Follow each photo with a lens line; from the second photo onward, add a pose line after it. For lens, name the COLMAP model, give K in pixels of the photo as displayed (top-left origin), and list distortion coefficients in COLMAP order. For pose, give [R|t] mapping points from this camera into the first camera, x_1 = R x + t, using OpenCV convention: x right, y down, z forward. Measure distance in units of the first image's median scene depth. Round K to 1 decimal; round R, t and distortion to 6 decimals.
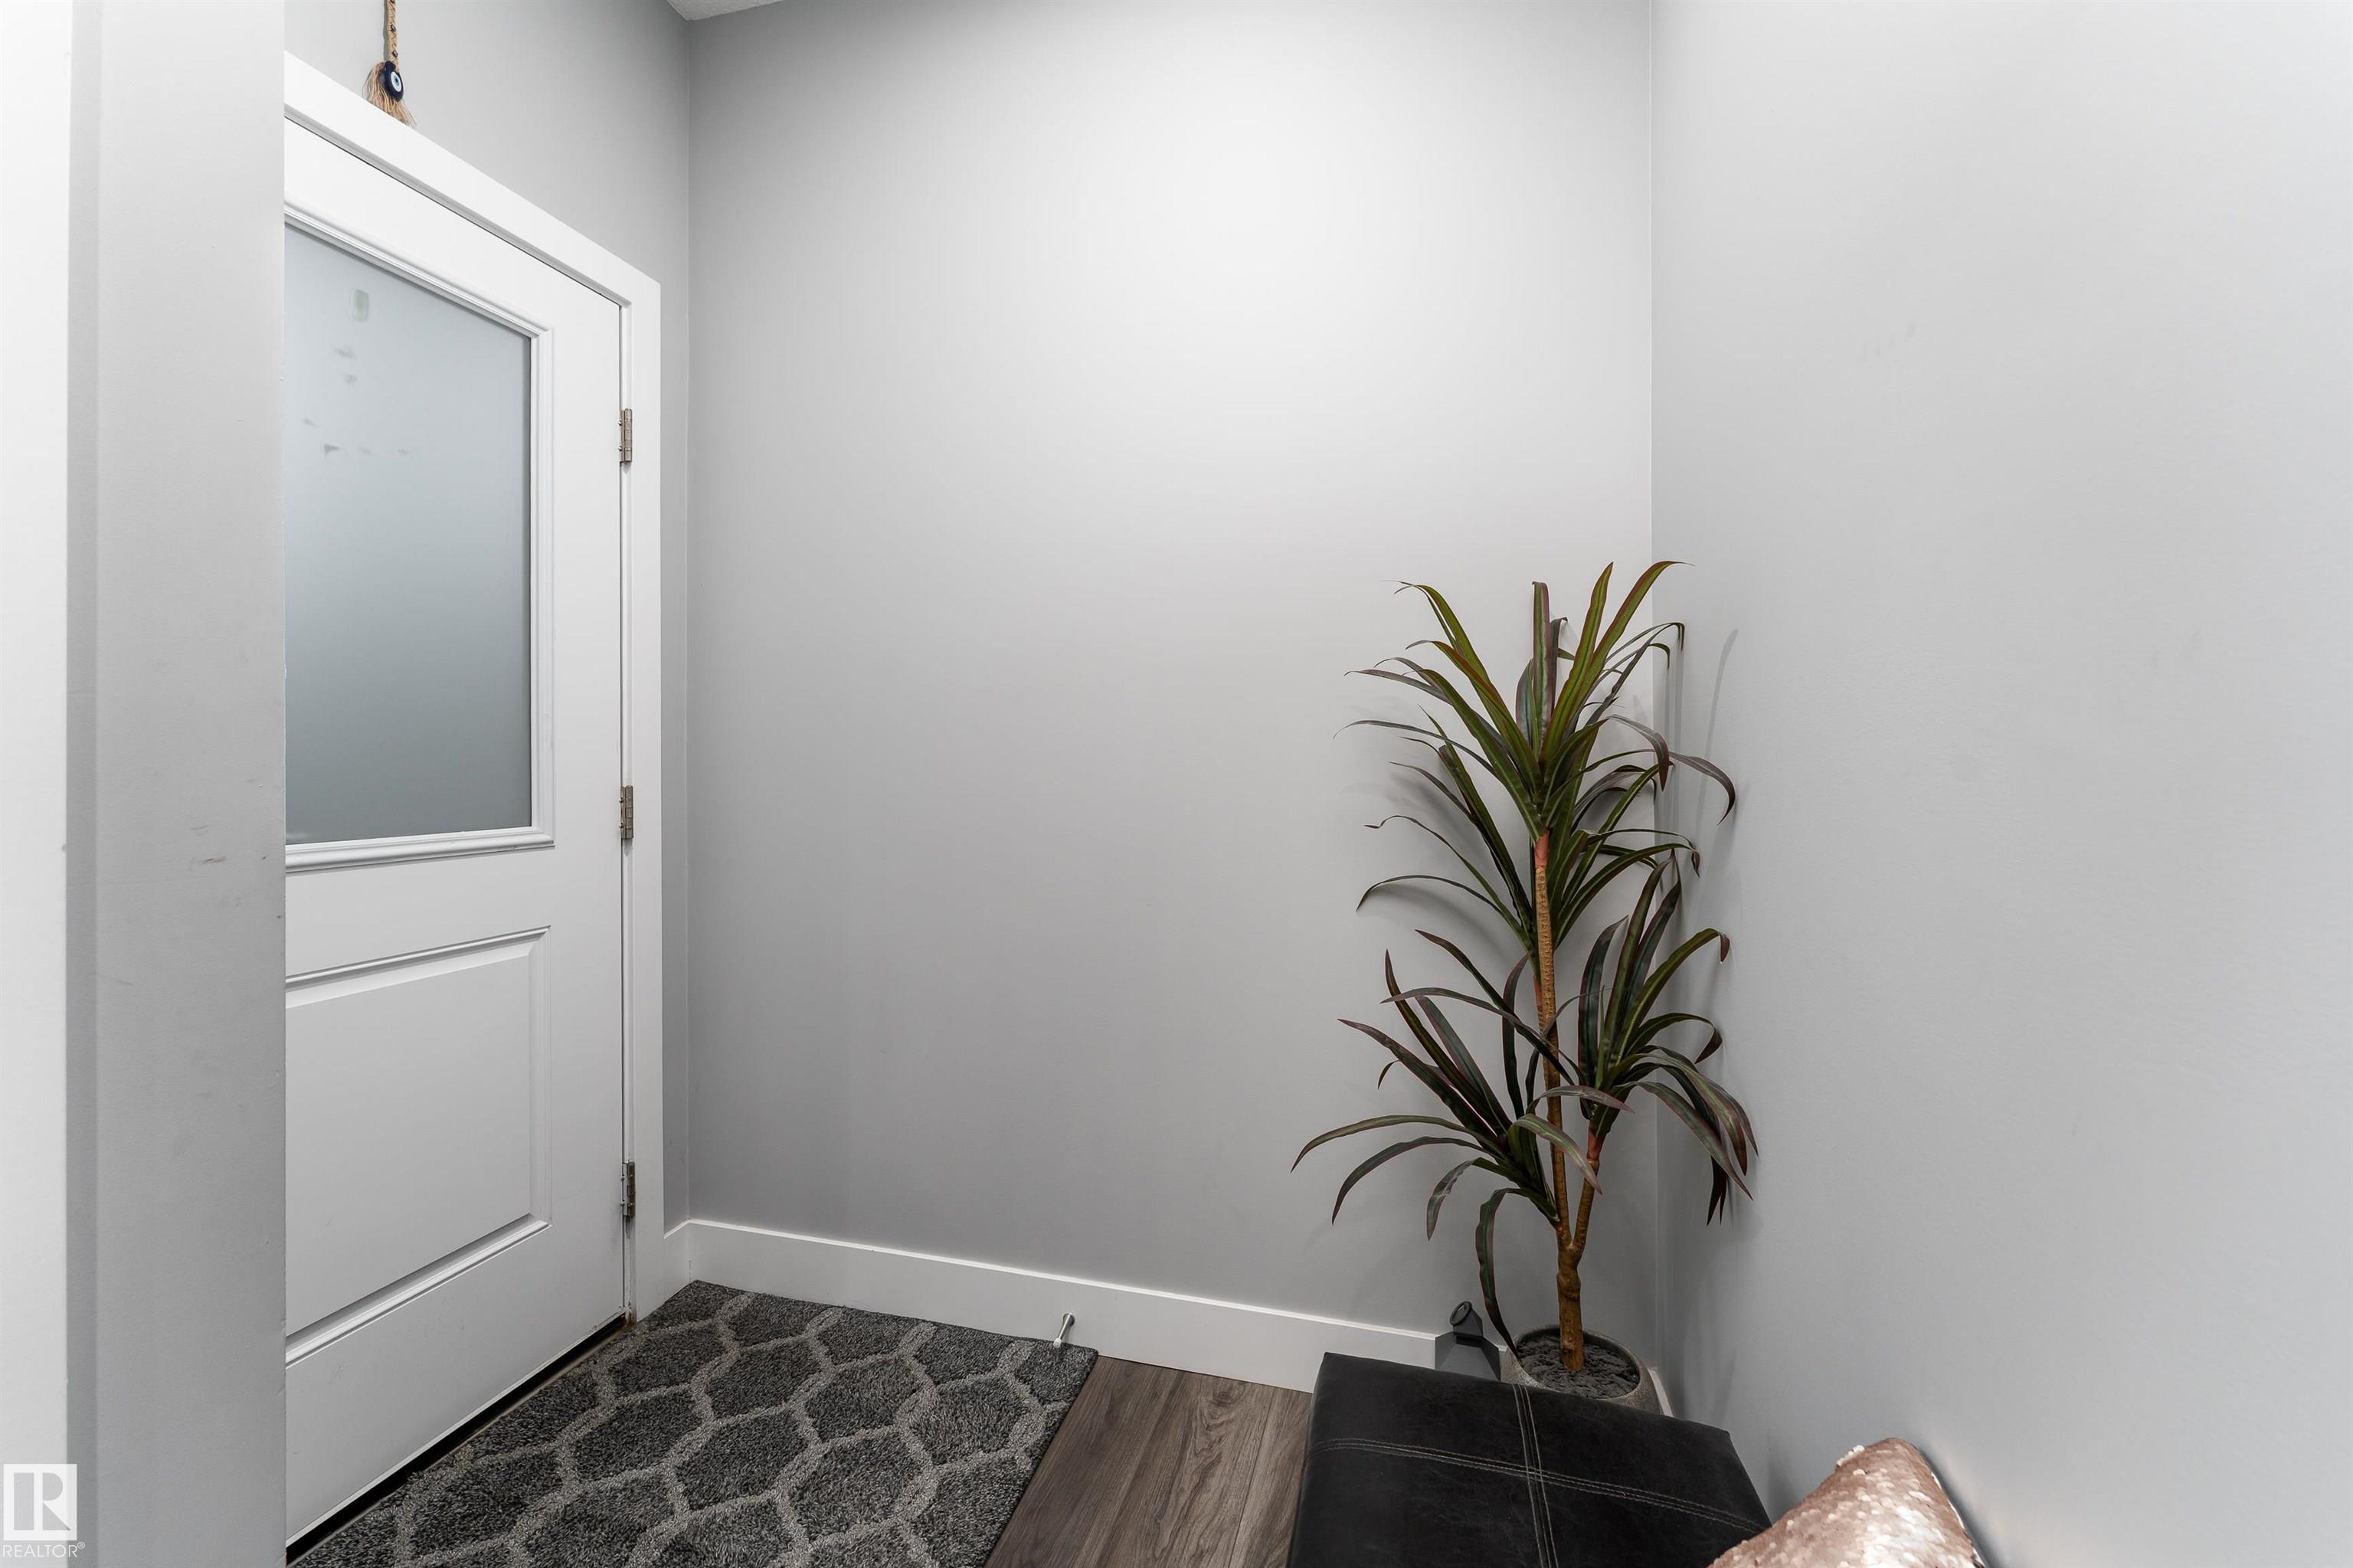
lens RADIAL K [[960.3, 0, 1158.1], [0, 960.3, 766.1], [0, 0, 1]] dist [0.000935, -0.000056]
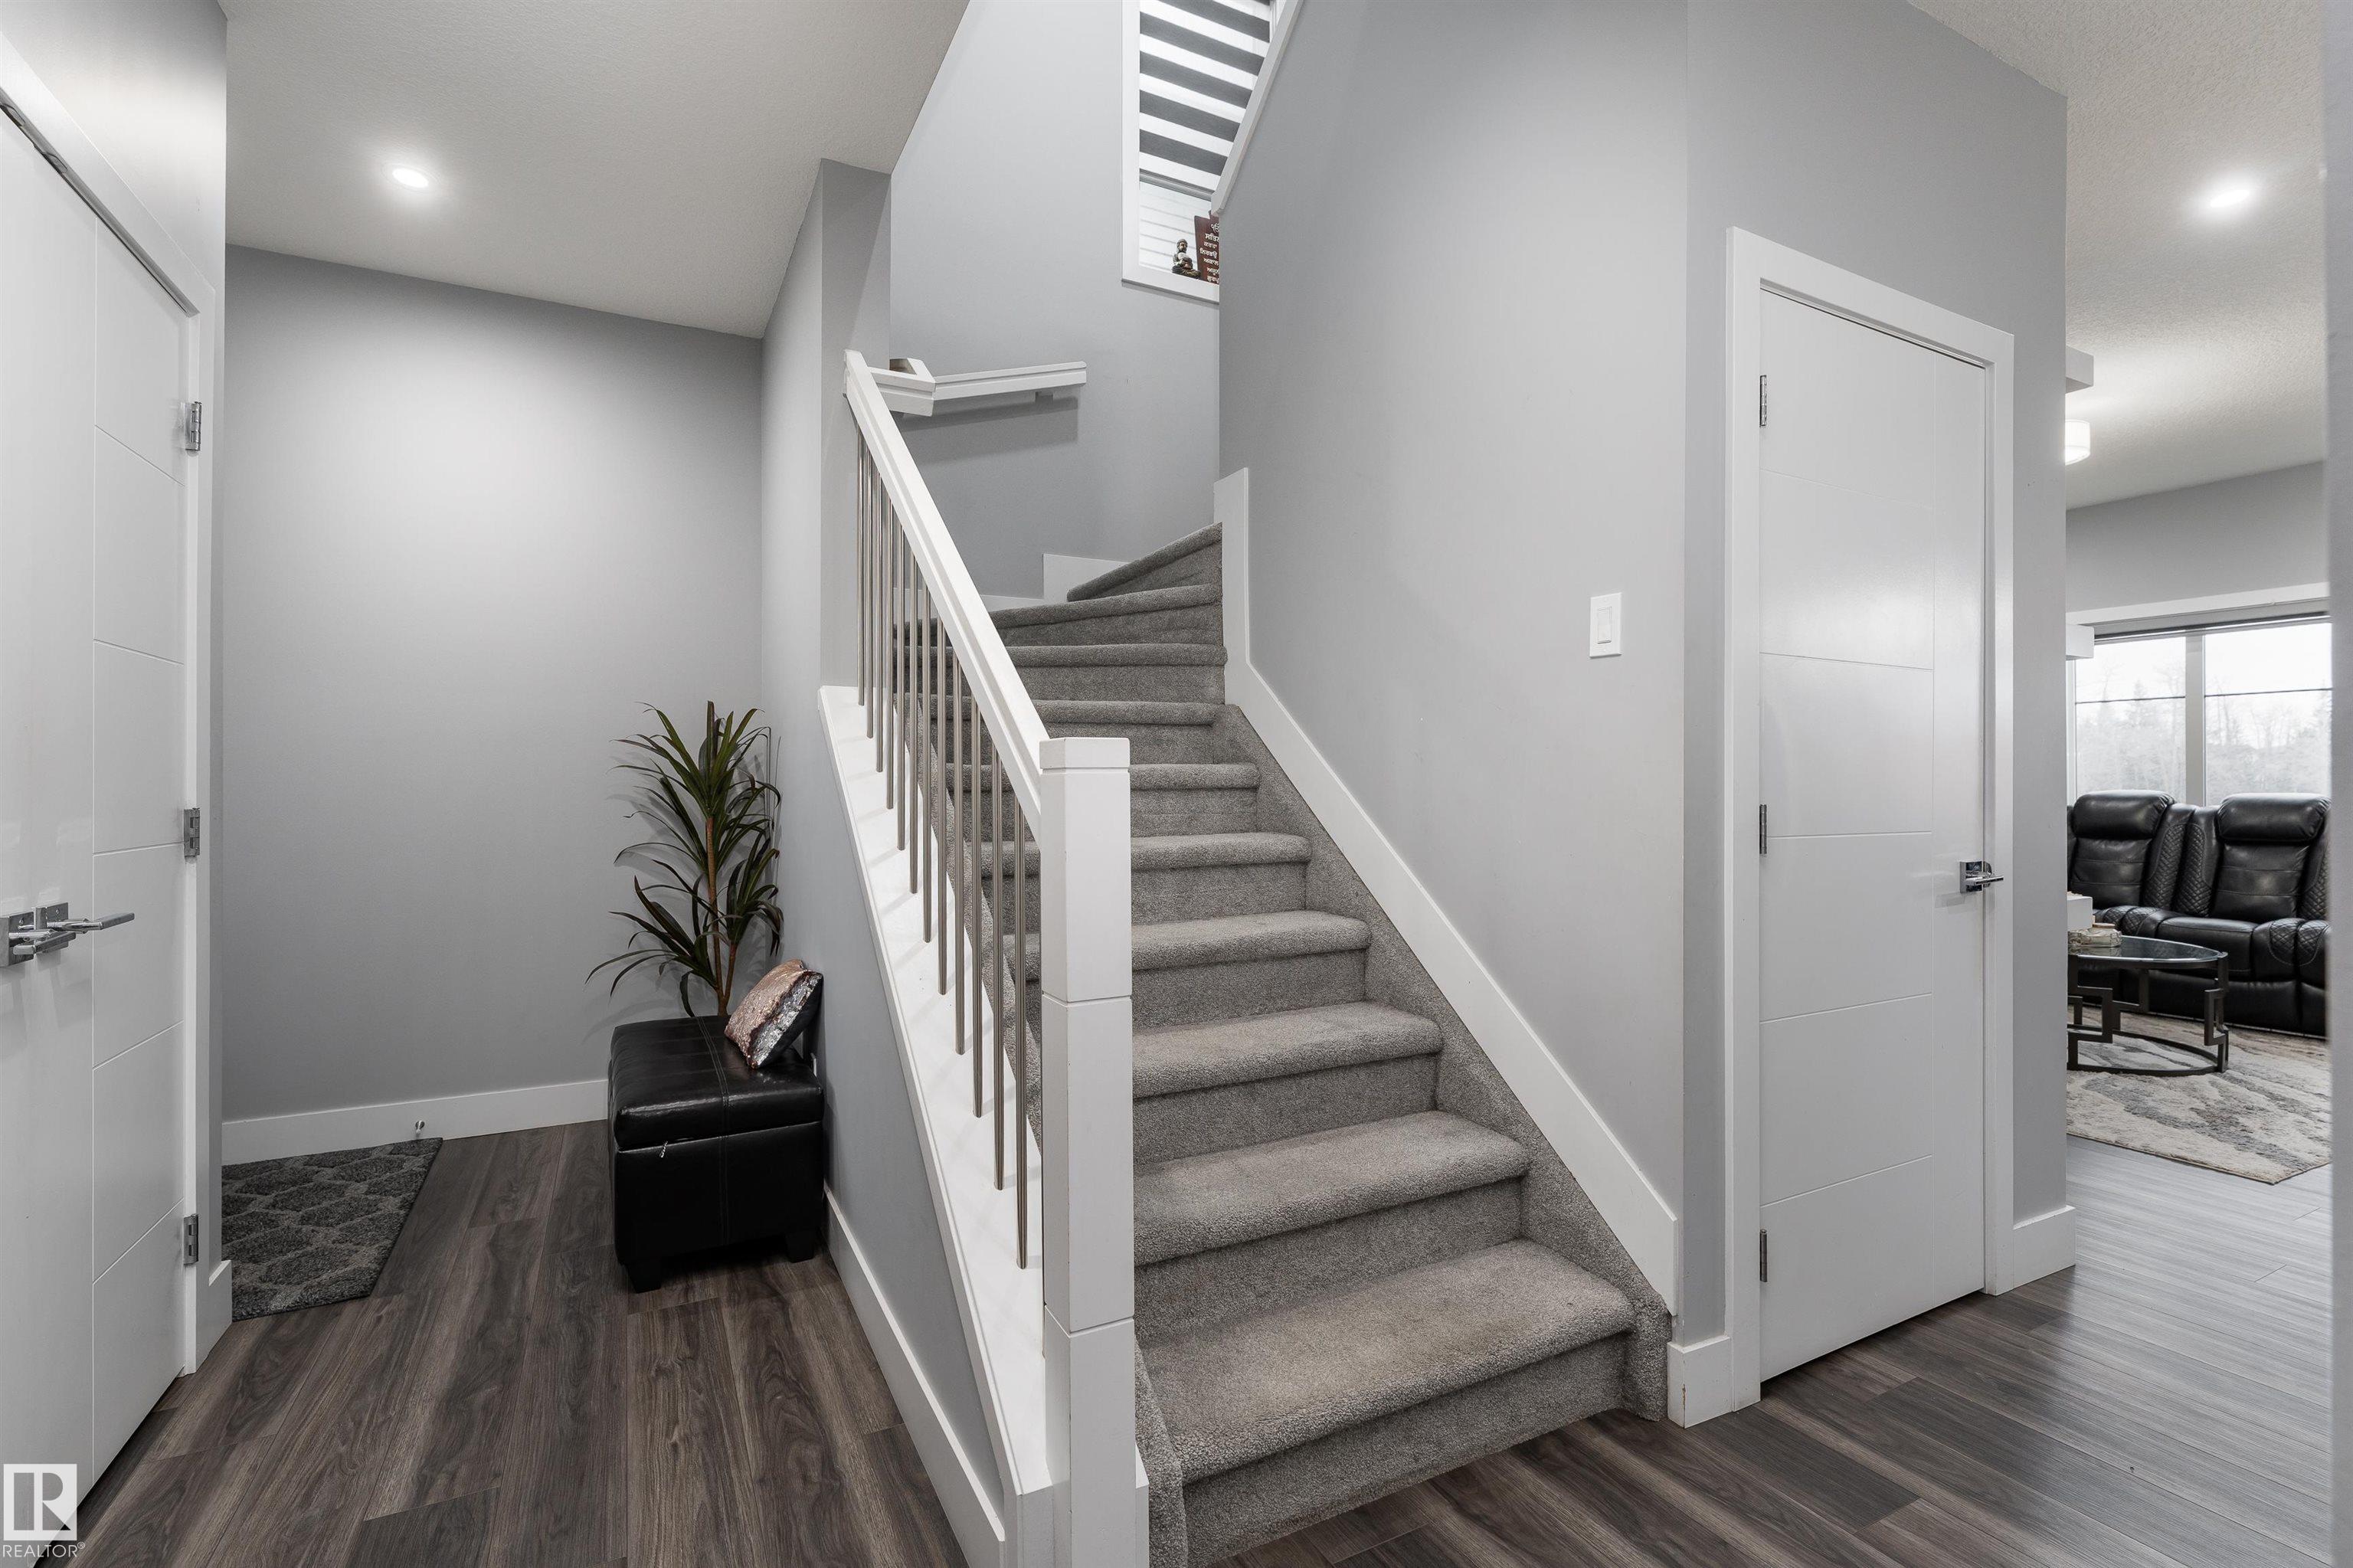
lens RADIAL K [[1069.3, 0, 1179.1], [0, 1069.3, 786.7], [0, 0, 1]] dist [0.000445, 0.000071]
pose [[0.718615, 0.005214, 0.695389, -0.551646], [0.008004, 0.999844, -0.015768, 0.045883], [-0.695362, 0.016897, 0.718461, -1.560437]]
